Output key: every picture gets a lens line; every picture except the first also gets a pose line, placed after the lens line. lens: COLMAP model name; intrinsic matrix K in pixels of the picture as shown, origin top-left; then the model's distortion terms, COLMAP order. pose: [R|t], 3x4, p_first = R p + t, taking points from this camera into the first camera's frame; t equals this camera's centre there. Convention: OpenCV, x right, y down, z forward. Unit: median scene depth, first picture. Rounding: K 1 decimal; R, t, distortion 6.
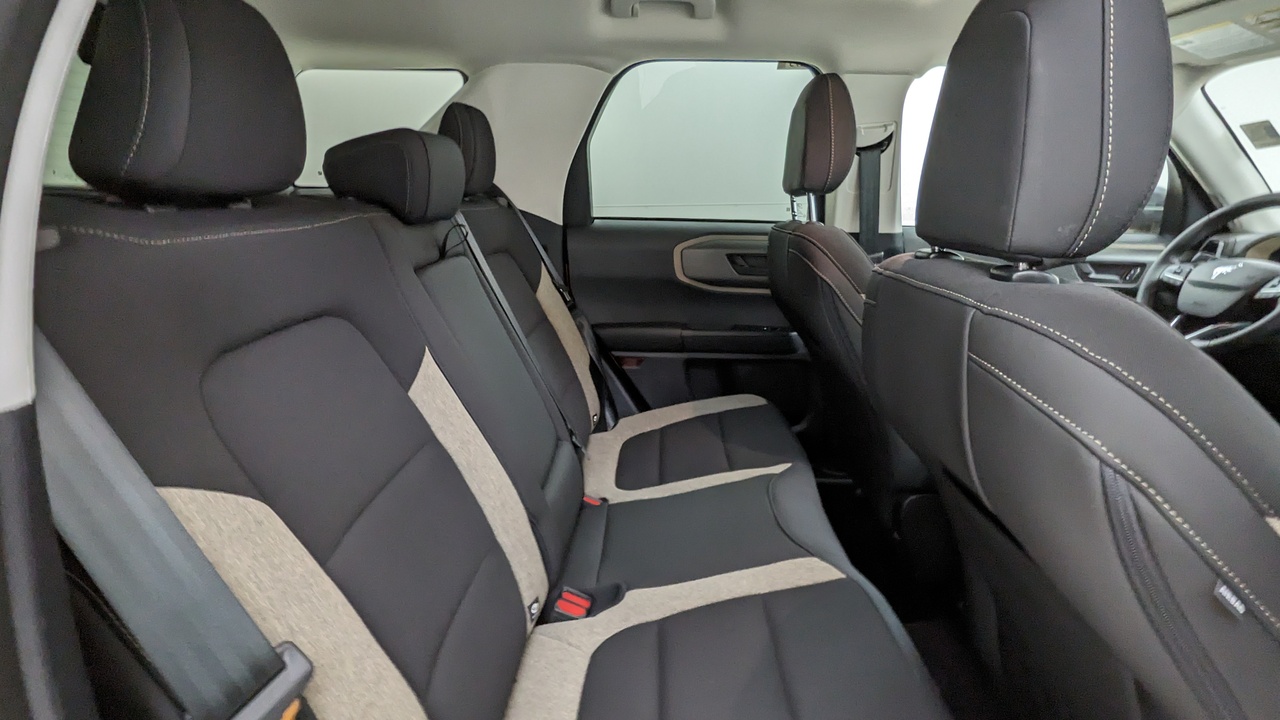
lens RADIAL K [[621.9, 0, 642.4], [0, 621.9, 357.1], [0, 0, 1]] dist [0.000672, -0.000448]
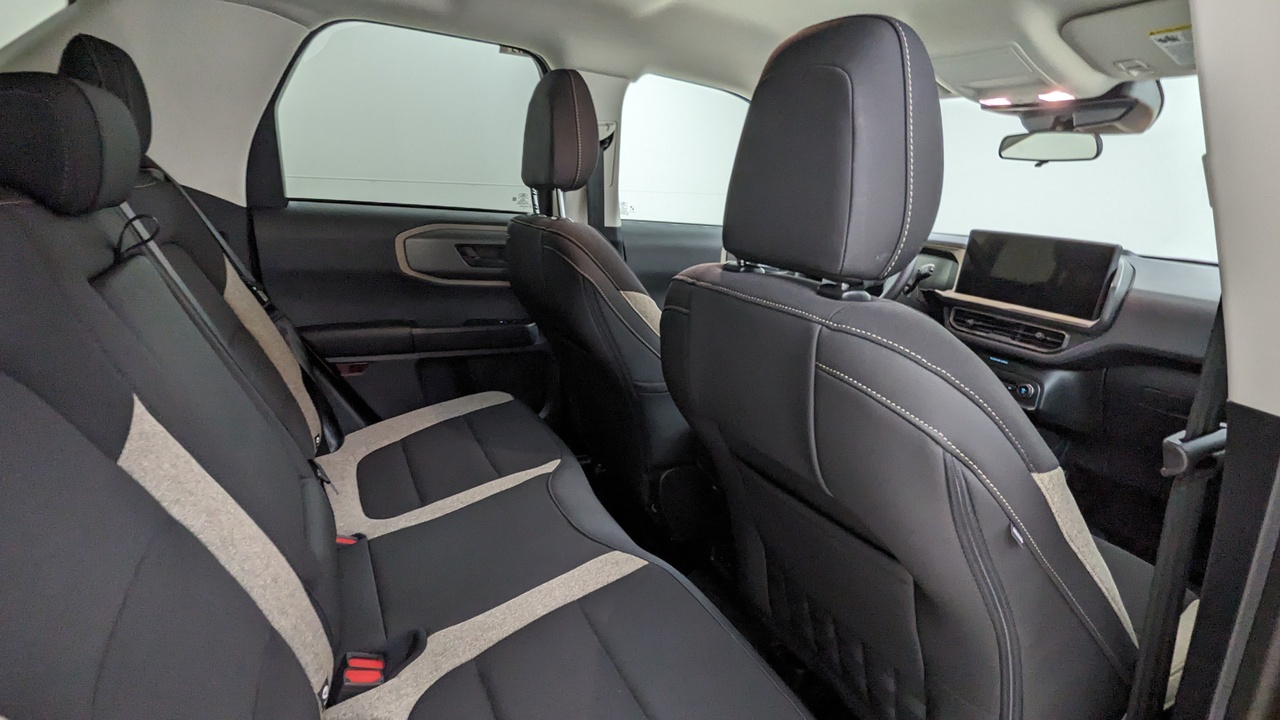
lens RADIAL K [[621.9, 0, 642.4], [0, 621.9, 357.1], [0, 0, 1]] dist [0.000672, -0.000448]
pose [[0.868408, -0.081004, 0.489188, -0.112157], [0.063335, 0.996605, 0.052594, -0.034729], [-0.491788, -0.014691, 0.870591, 0.054573]]
